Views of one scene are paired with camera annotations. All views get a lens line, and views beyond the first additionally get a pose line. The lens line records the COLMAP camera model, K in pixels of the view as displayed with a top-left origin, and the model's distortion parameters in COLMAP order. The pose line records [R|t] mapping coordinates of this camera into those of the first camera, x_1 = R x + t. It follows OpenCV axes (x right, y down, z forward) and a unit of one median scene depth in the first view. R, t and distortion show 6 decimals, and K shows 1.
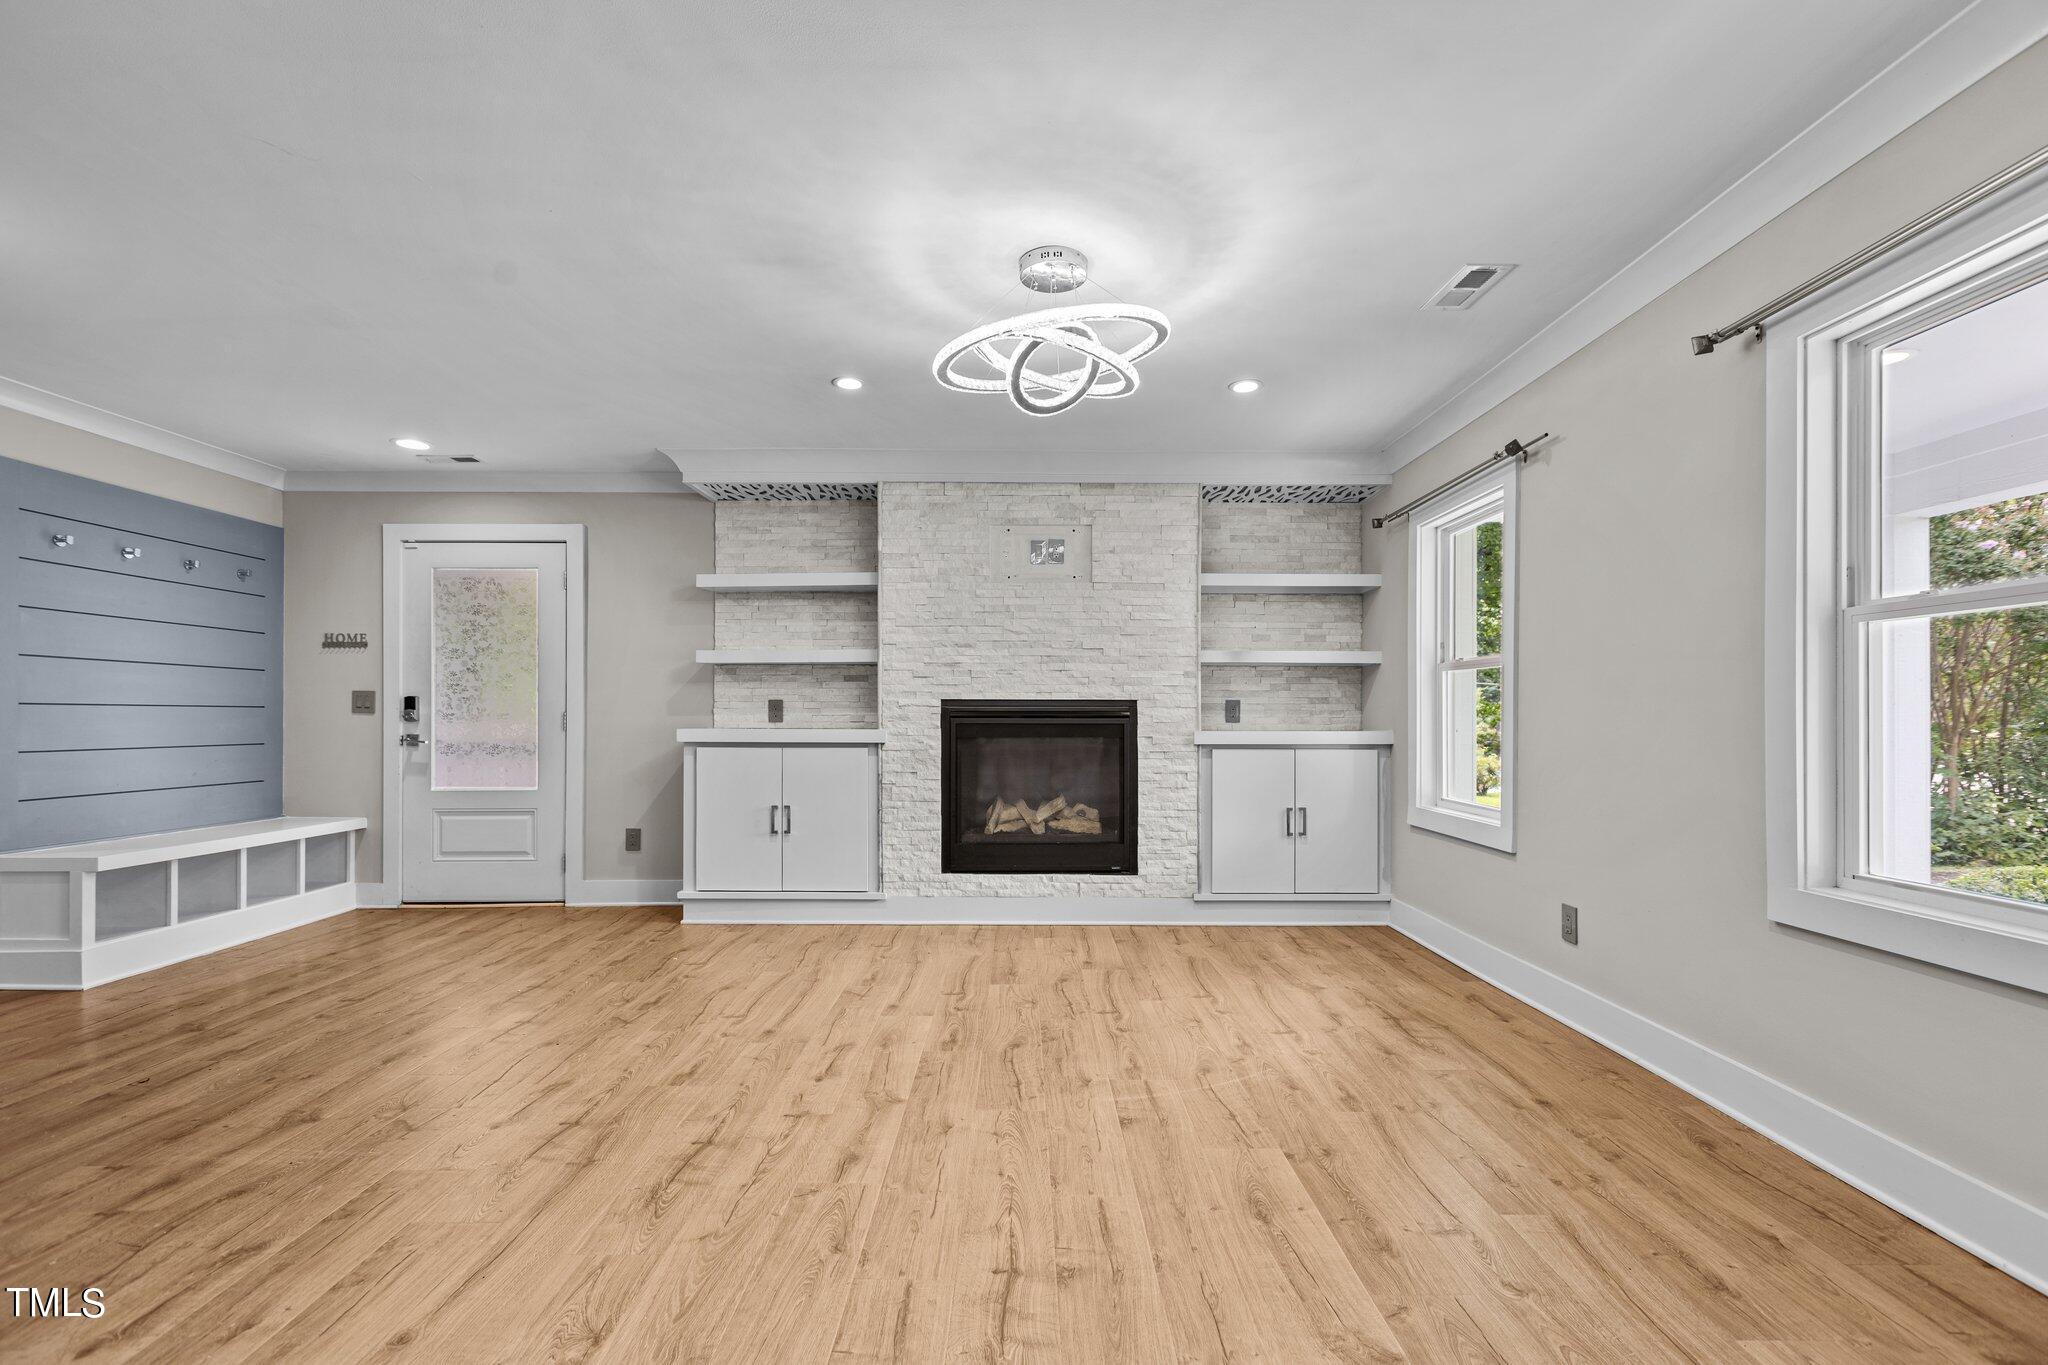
lens RADIAL K [[915.6, 0, 1029.3], [0, 915.6, 712.7], [0, 0, 1]] dist [-0.000070, 0.000738]
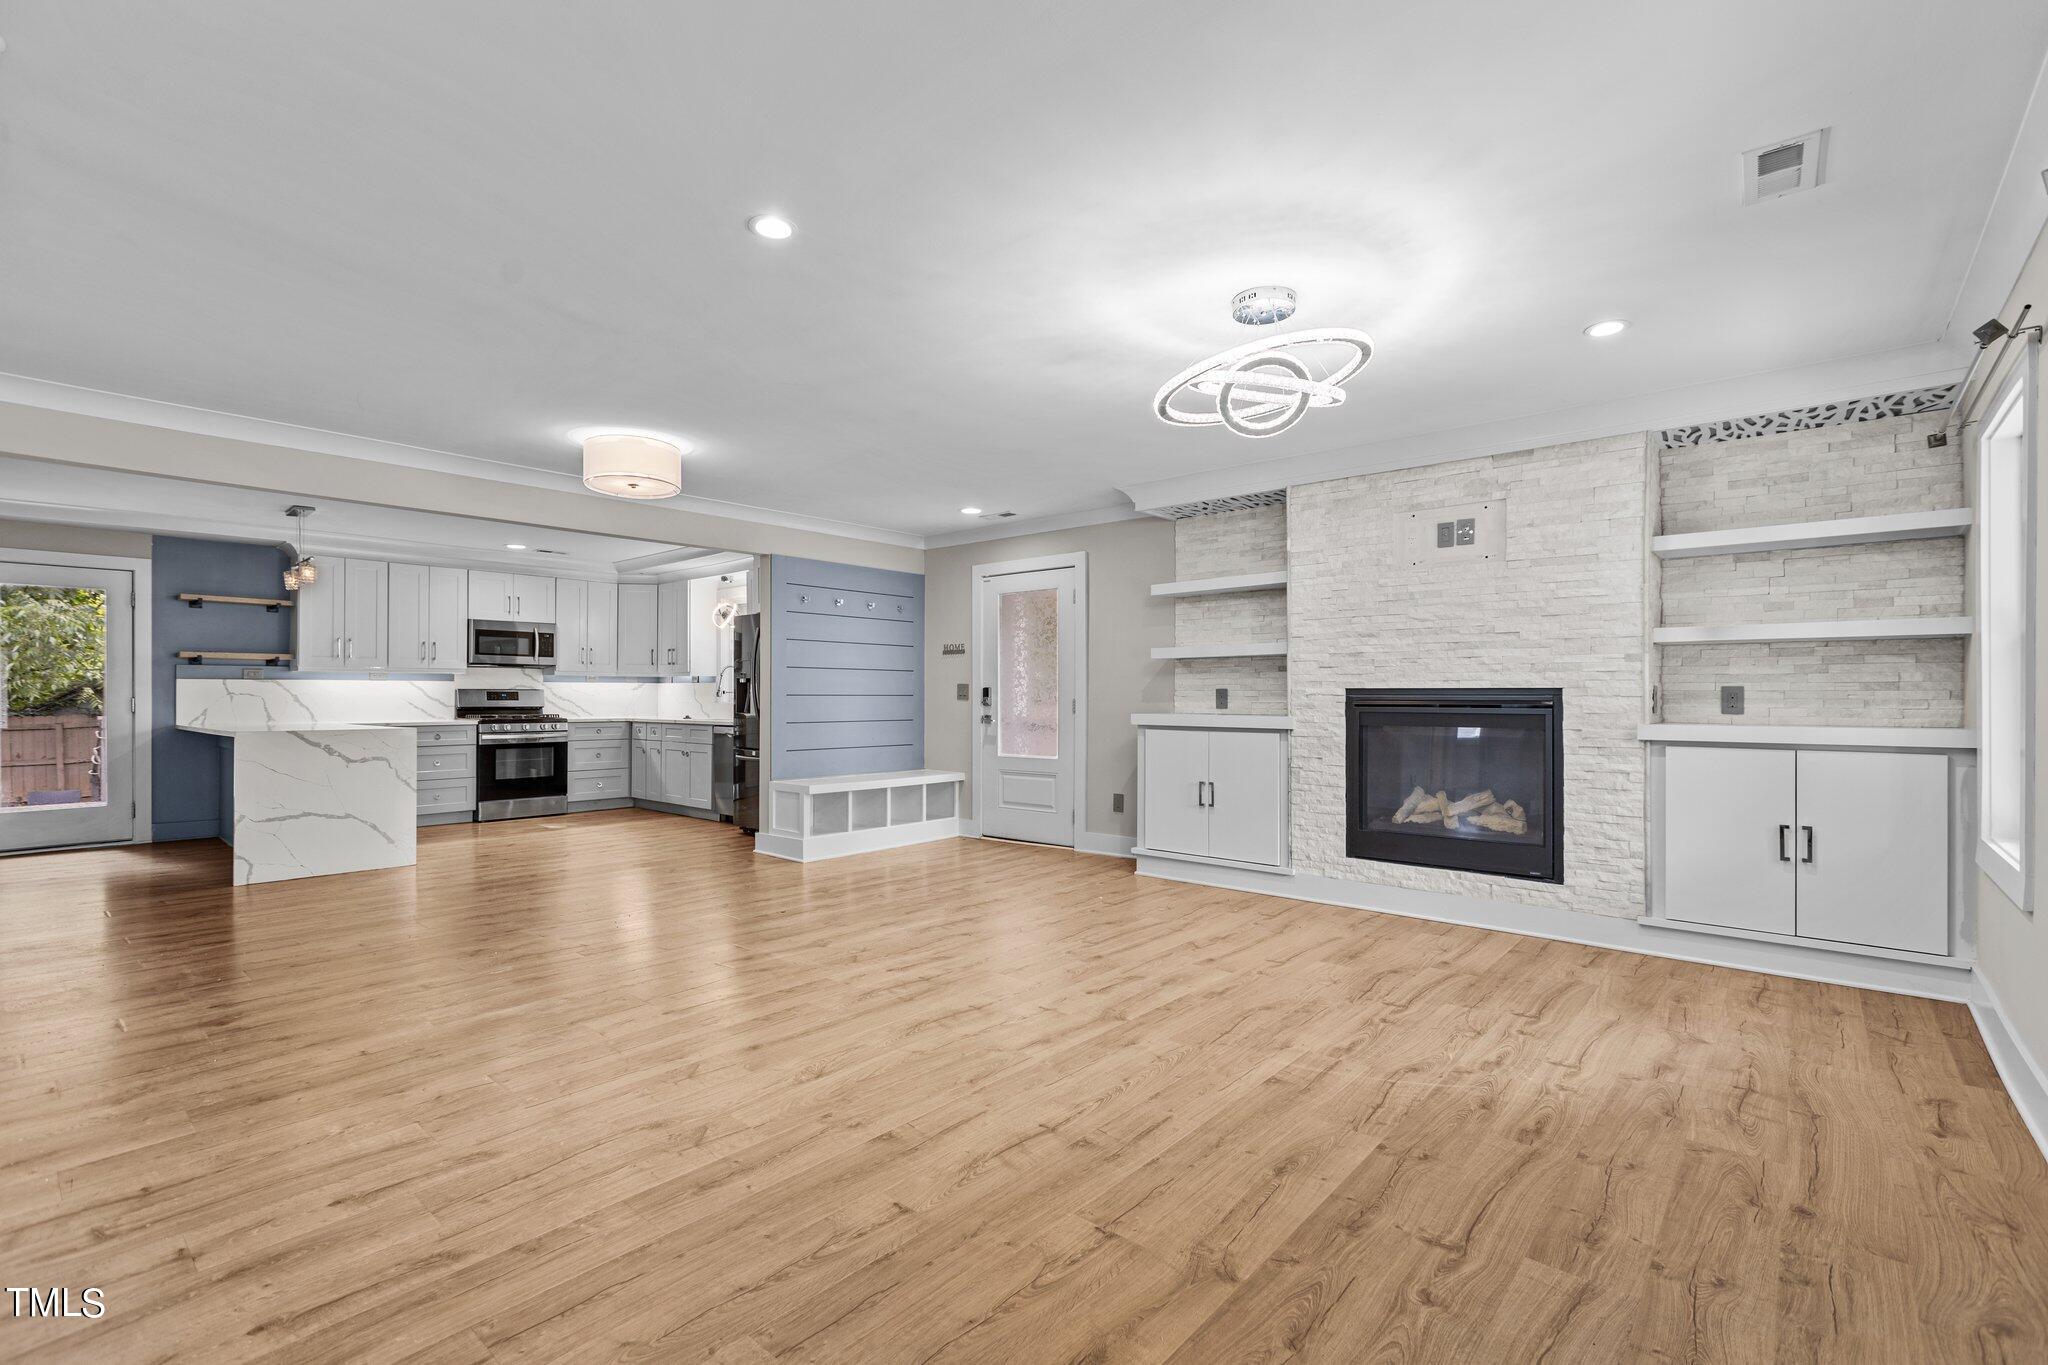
lens RADIAL K [[915.6, 0, 1029.1], [0, 915.6, 691.1], [0, 0, 1]] dist [-0.000070, 0.000738]
pose [[0.755782, -0.003354, -0.654815, 0.309175], [0.002128, 0.999994, -0.002666, -0.009594], [0.654820, 0.000622, 0.755784, -0.011931]]
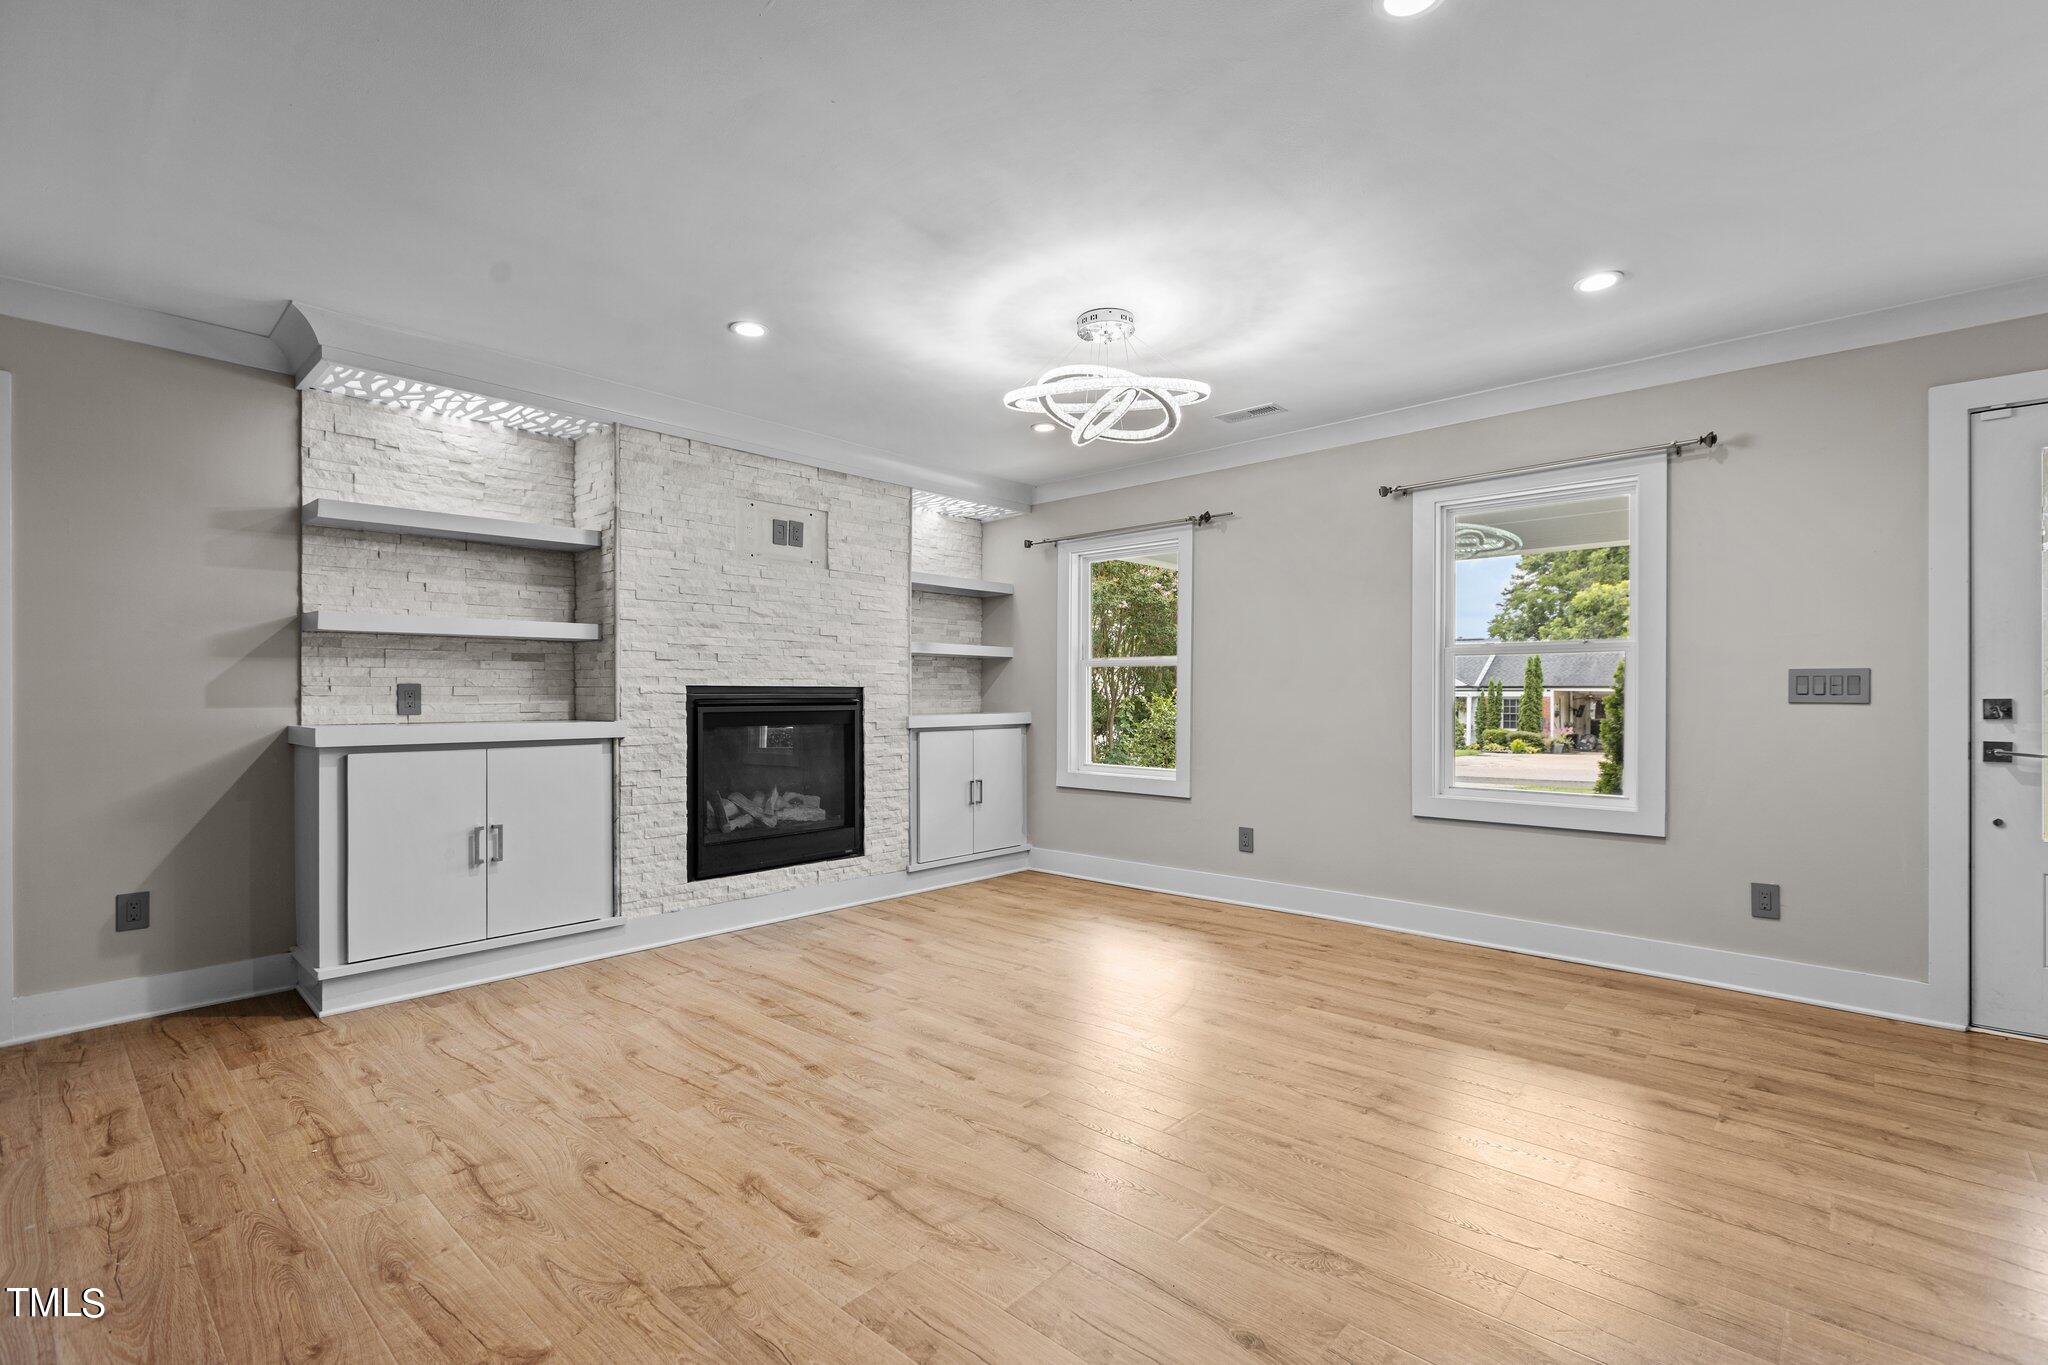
lens RADIAL K [[915.6, 0, 1026.4], [0, 915.6, 690.3], [0, 0, 1]] dist [-0.000070, 0.000738]
pose [[0.679928, 0.001134, 0.733278, -0.518901], [-0.001225, 0.999999, -0.000412, -0.010100], [-0.733278, -0.000618, 0.679929, 0.160725]]
